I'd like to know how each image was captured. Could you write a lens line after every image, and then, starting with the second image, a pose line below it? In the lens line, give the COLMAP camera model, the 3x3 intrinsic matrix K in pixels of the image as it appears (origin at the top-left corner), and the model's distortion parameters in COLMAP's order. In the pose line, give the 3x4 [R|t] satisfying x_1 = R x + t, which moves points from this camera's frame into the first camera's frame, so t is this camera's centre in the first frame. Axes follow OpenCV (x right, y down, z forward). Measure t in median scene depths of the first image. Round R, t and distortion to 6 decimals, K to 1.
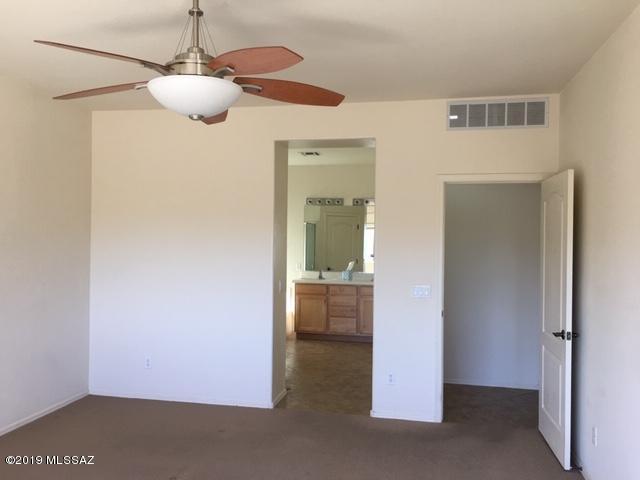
lens RADIAL K [[542.7, 0, 320.0], [0, 542.7, 240.0], [0, 0, 1]] dist [0.067410, -0.110530]
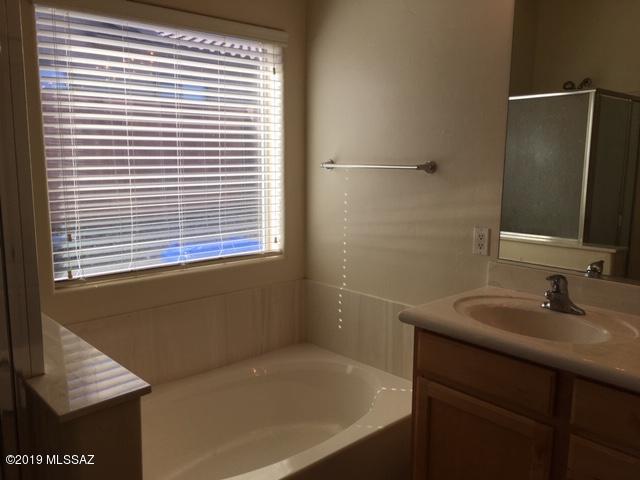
lens RADIAL K [[542.7, 0, 320.0], [0, 542.7, 240.0], [0, 0, 1]] dist [0.067410, -0.110530]
pose [[0.804678, 0.082574, -0.587941, 0.053814], [0.003897, 0.989525, 0.144309, 0.011351], [0.593698, -0.118414, 0.795928, 0.809474]]
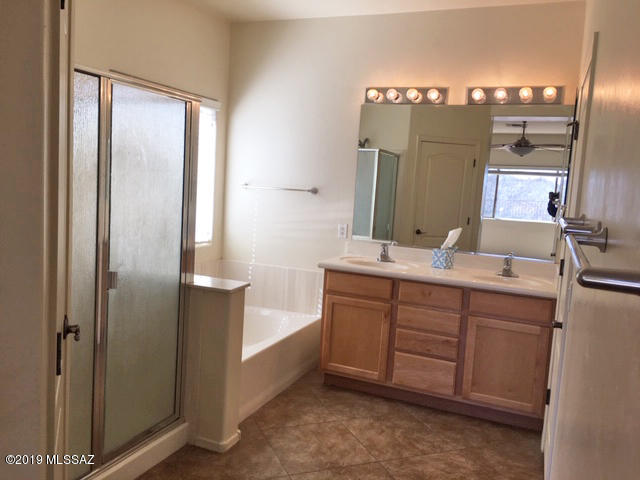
lens RADIAL K [[542.7, 0, 320.0], [0, 542.7, 240.0], [0, 0, 1]] dist [0.067410, -0.110530]
pose [[0.978792, 0.068694, -0.192993, 0.037801], [-0.049924, 0.993684, 0.100496, 0.009156], [0.198678, -0.088729, 0.976040, 0.557948]]
